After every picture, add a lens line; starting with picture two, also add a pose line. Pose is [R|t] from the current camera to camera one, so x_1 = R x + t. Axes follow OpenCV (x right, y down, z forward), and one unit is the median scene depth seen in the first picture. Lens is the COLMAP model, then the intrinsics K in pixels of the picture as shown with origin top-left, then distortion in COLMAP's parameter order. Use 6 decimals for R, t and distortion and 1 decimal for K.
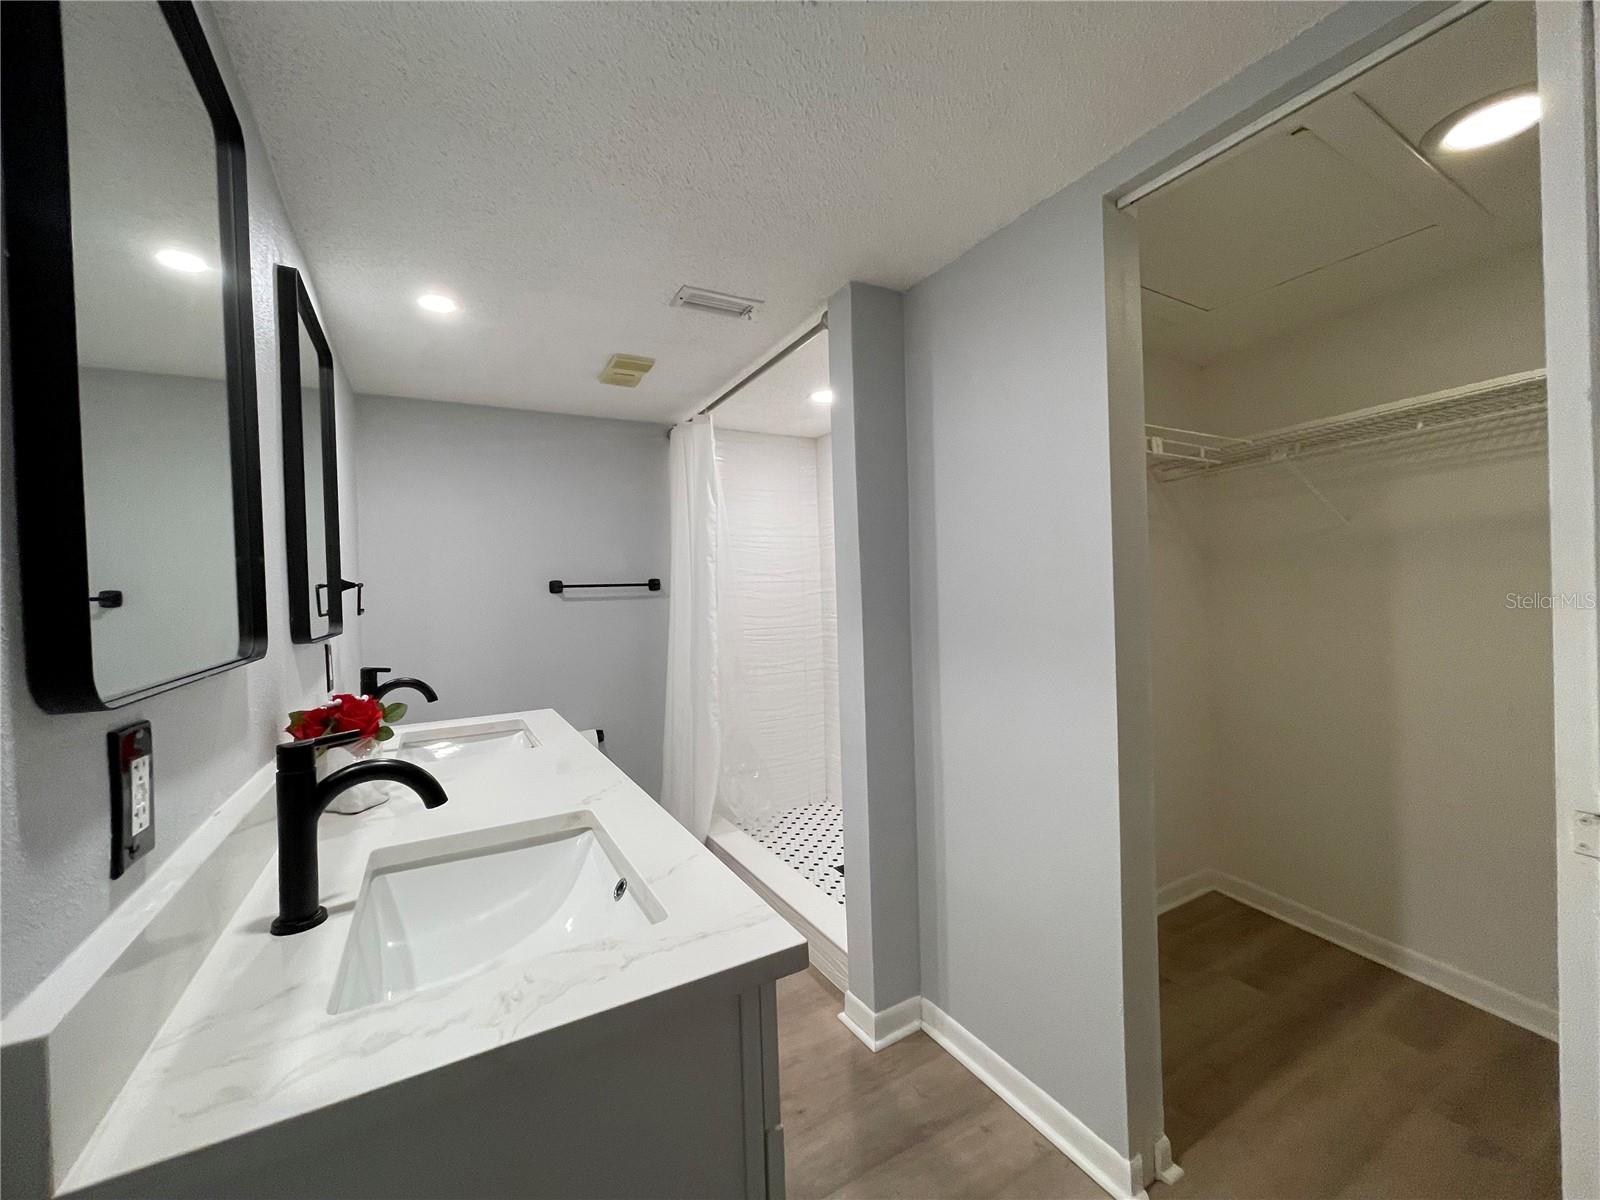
lens RADIAL K [[645.5, 0, 795.4], [0, 645.5, 601.2], [0, 0, 1]] dist [-0.000286, 0.000695]
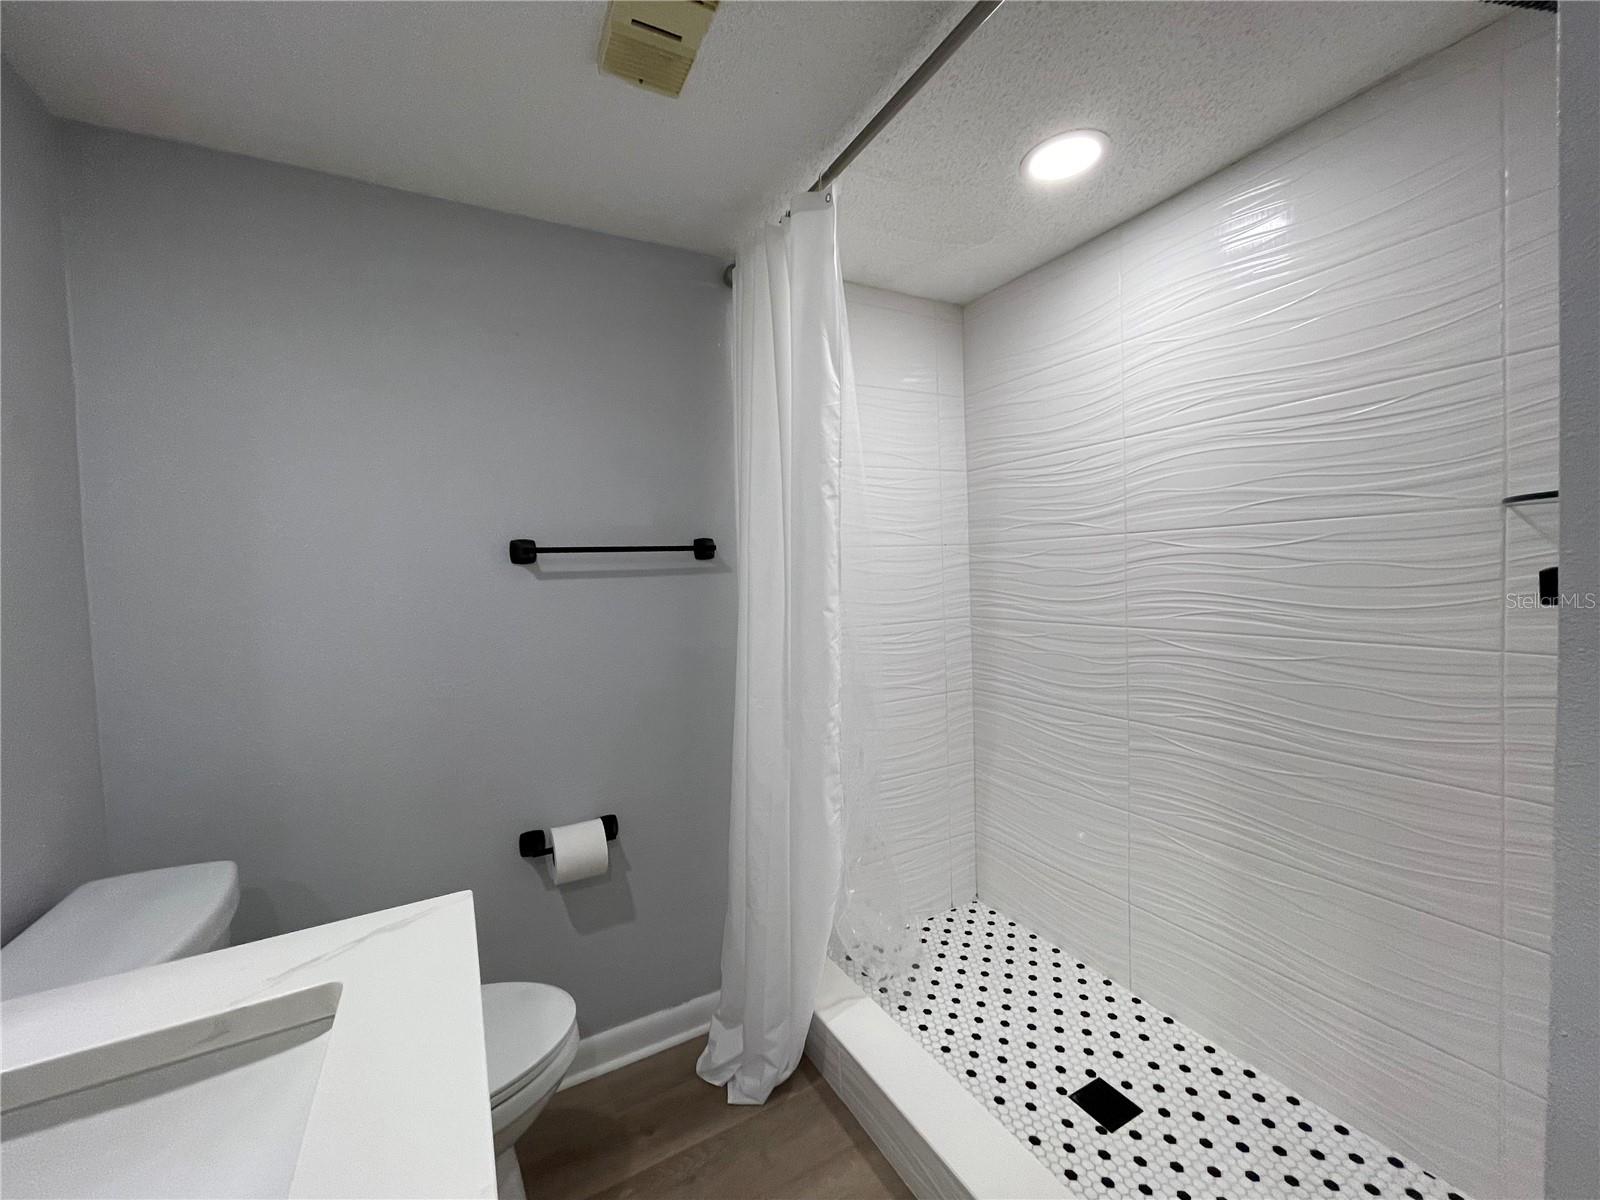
lens RADIAL K [[645.5, 0, 794.5], [0, 645.5, 596.5], [0, 0, 1]] dist [-0.000286, 0.000695]
pose [[0.999980, -0.003747, -0.005075, -0.154891], [0.003925, 0.999357, 0.035635, -0.003650], [0.004939, -0.035654, 0.999352, 0.500537]]
